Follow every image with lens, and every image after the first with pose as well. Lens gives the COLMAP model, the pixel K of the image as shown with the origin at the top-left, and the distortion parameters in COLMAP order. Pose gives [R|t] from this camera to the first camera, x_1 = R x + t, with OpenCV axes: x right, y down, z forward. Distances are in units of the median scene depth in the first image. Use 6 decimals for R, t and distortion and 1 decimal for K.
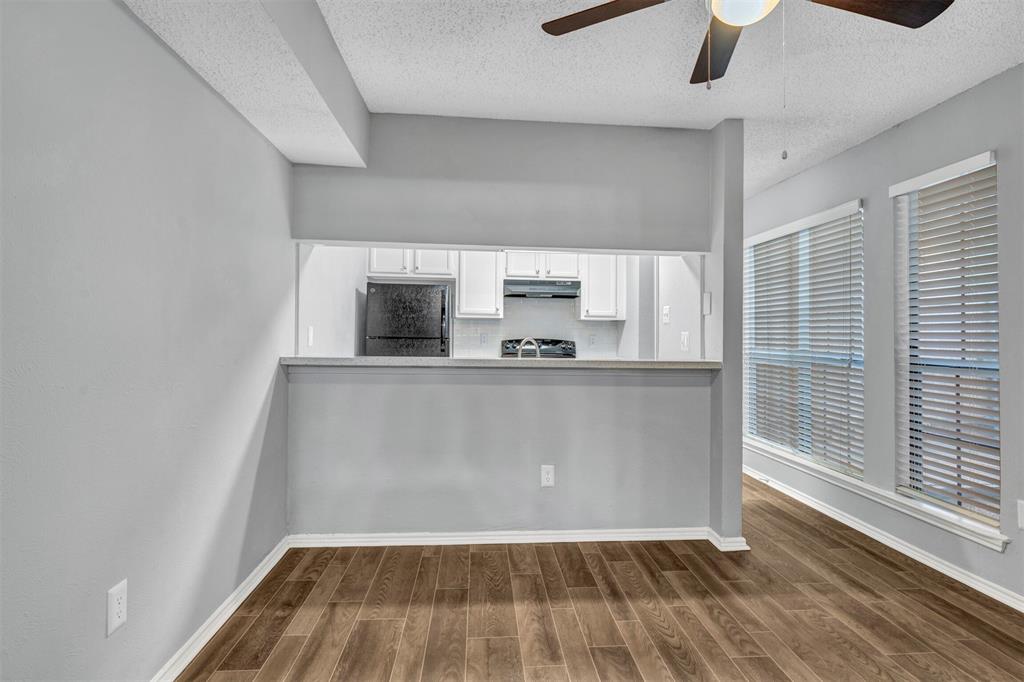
lens RADIAL K [[513.2, 0, 525.4], [0, 513.2, 335.4], [0, 0, 1]] dist [-0.004201, 0.001320]
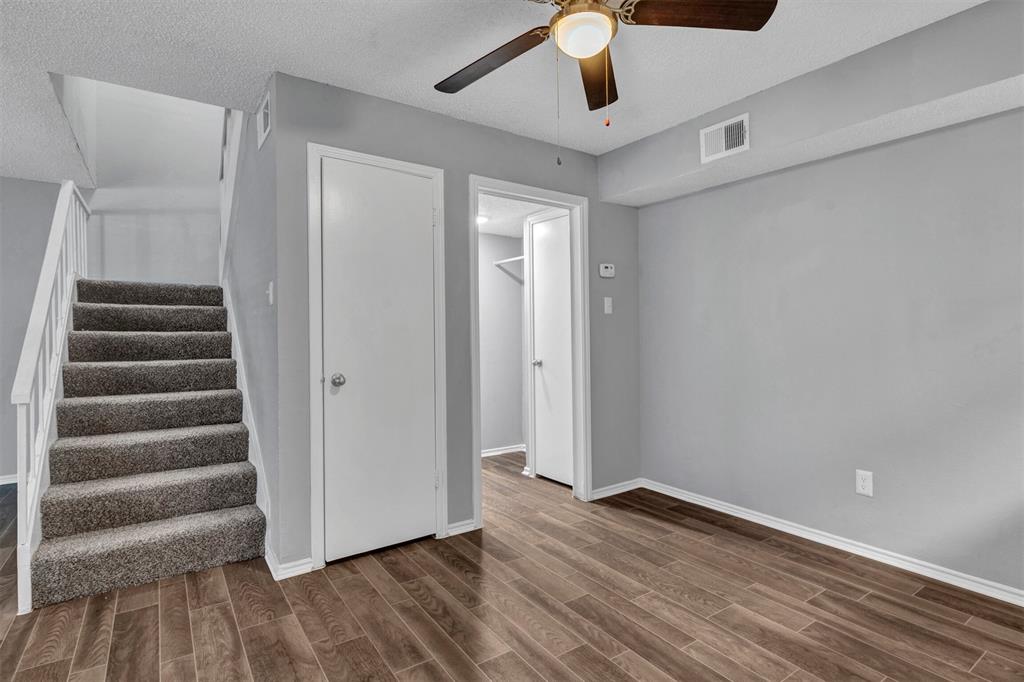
lens RADIAL K [[513.2, 0, 513.2], [0, 513.2, 336.2], [0, 0, 1]] dist [-0.004201, 0.001320]
pose [[-0.873461, -0.014892, -0.486666, 0.705824], [-0.009845, 0.999868, -0.012927, 0.029301], [0.486794, -0.006500, -0.873493, 1.851623]]
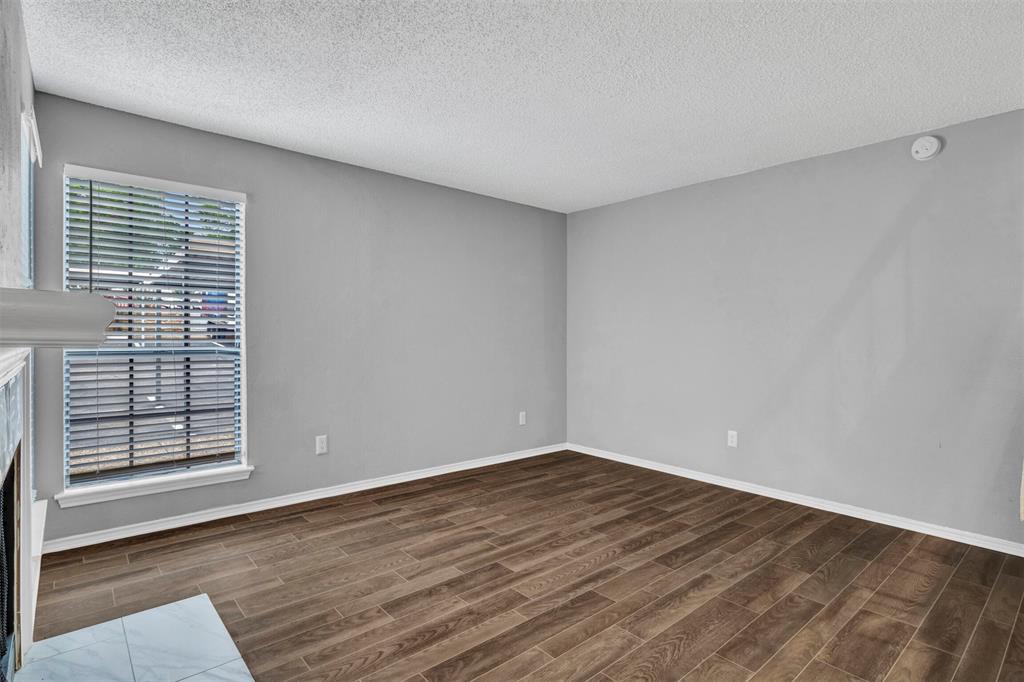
lens RADIAL K [[513.2, 0, 510.2], [0, 513.2, 339.7], [0, 0, 1]] dist [-0.004201, 0.001320]
pose [[-0.577349, -0.028426, 0.816002, -0.586348], [-0.019739, 0.999588, 0.020855, -0.005486], [-0.816259, -0.004067, -0.577672, 1.786733]]
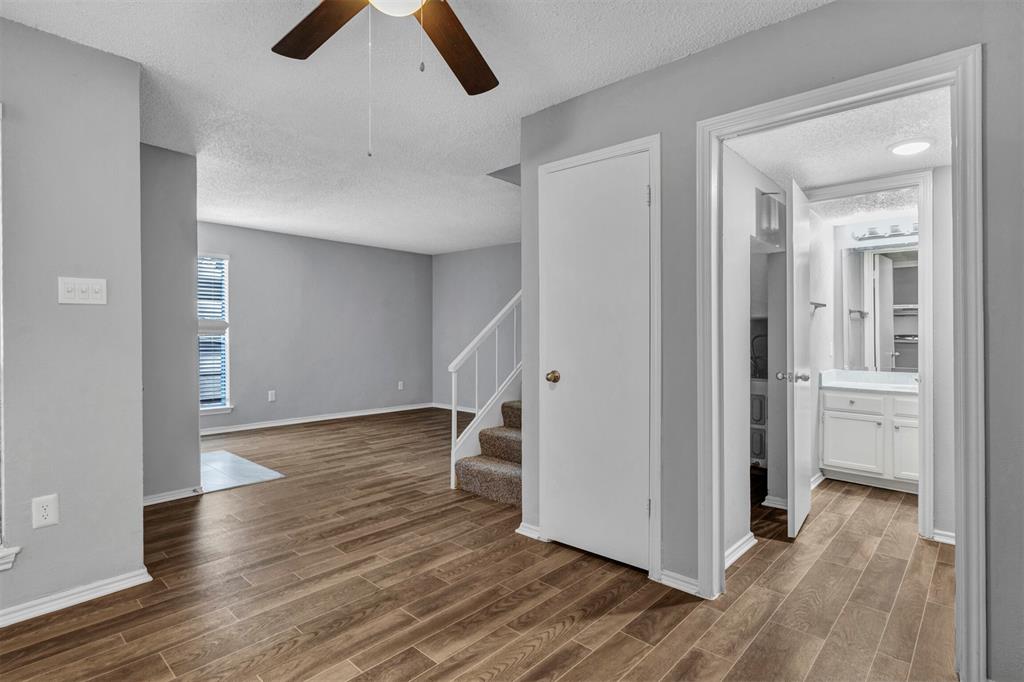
lens RADIAL K [[513.2, 0, 510.5], [0, 513.2, 338.7], [0, 0, 1]] dist [-0.004201, 0.001320]
pose [[-0.661299, -0.028591, 0.749577, -0.350377], [-0.021028, 0.999587, 0.019575, 0.003126], [-0.749828, -0.002817, -0.661627, 1.571513]]
